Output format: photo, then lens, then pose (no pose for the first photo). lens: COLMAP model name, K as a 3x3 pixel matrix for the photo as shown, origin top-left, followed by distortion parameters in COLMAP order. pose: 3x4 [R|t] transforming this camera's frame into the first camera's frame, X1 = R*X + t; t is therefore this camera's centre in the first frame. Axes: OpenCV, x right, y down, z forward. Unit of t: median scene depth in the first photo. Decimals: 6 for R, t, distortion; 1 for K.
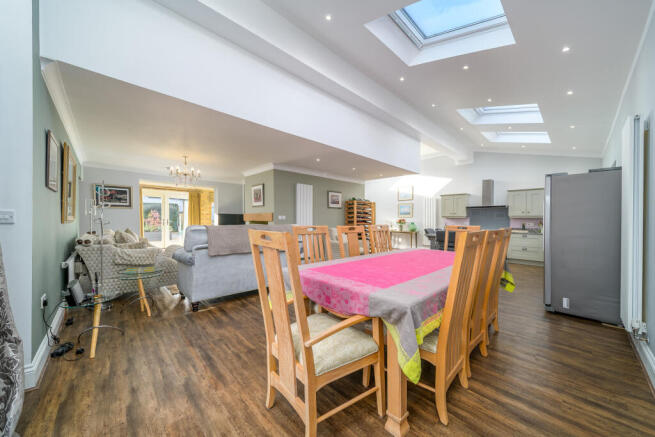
lens RADIAL K [[235.1, 0, 327.3], [0, 235.1, 220.6], [0, 0, 1]] dist [0.001681, 0.000058]
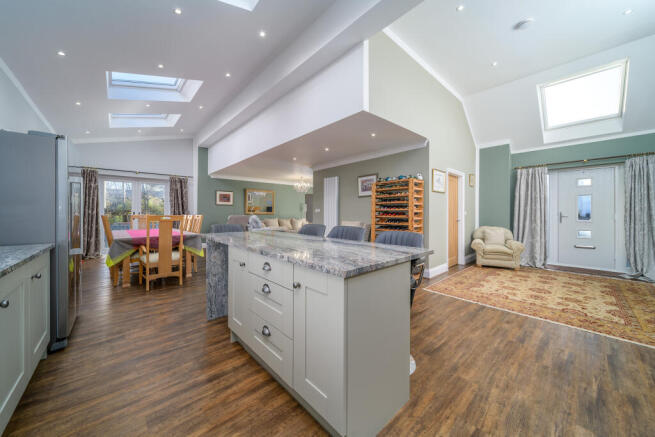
lens RADIAL K [[230.8, 0, 329.9], [0, 230.8, 211.4], [0, 0, 1]] dist [0.000095, -0.000125]
pose [[-0.015013, -0.016562, -0.999750, 0.746546], [0.001433, 0.999861, -0.016585, 0.007488], [0.999886, -0.001682, -0.014987, 0.840189]]
